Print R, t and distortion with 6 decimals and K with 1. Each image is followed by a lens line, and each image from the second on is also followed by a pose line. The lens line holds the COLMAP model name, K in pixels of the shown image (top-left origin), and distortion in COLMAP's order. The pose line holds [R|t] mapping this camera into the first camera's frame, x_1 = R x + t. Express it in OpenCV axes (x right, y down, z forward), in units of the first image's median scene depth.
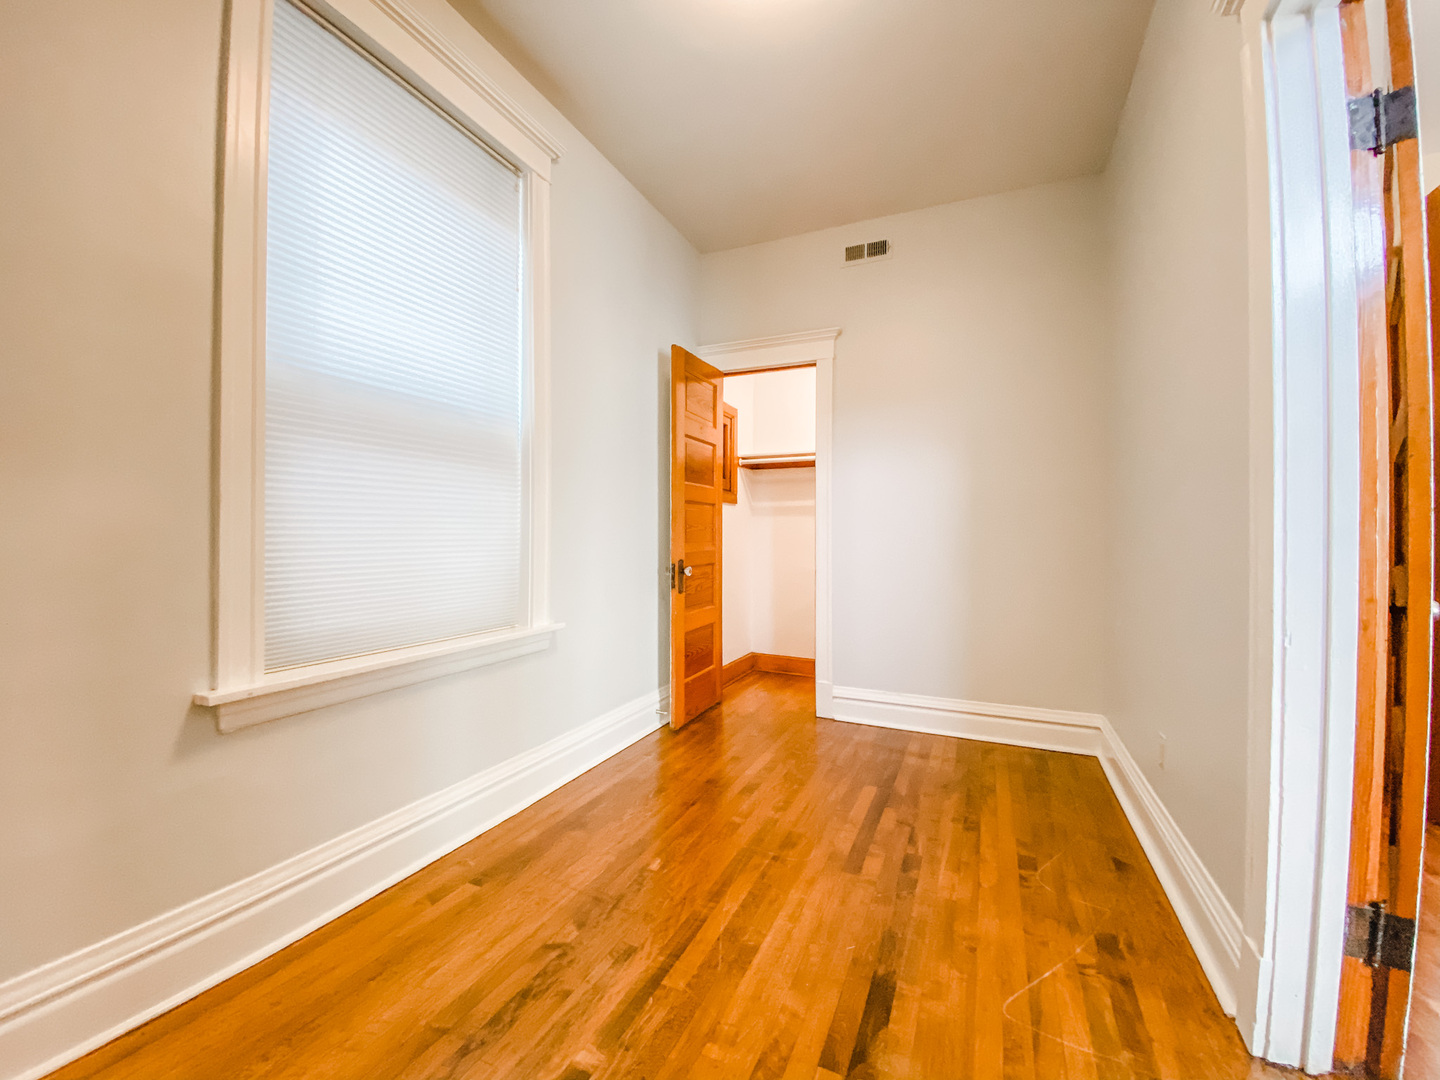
lens RADIAL K [[583.7, 0, 713.9], [0, 583.7, 541.4], [0, 0, 1]] dist [0.032294, -0.028069]
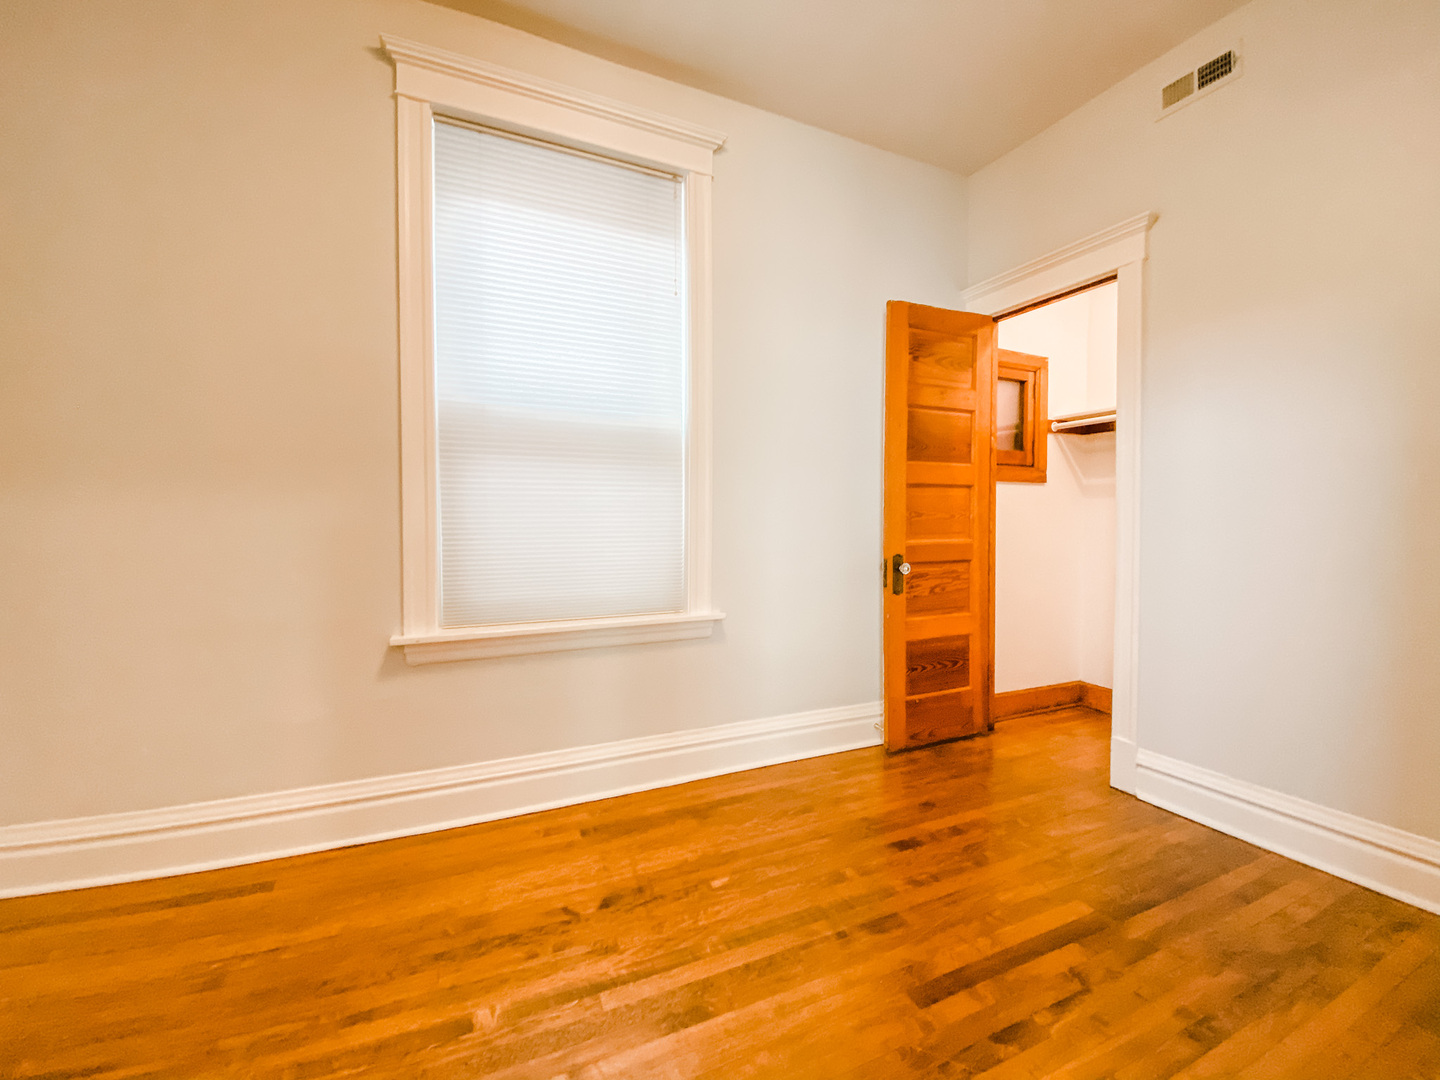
lens RADIAL K [[583.7, 0, 713.9], [0, 583.7, 541.4], [0, 0, 1]] dist [0.032294, -0.028069]
pose [[0.753177, 0.017788, -0.657578, 0.443031], [-0.003337, 0.999725, 0.023221, -0.010025], [0.657810, -0.015296, 0.753029, 0.266964]]
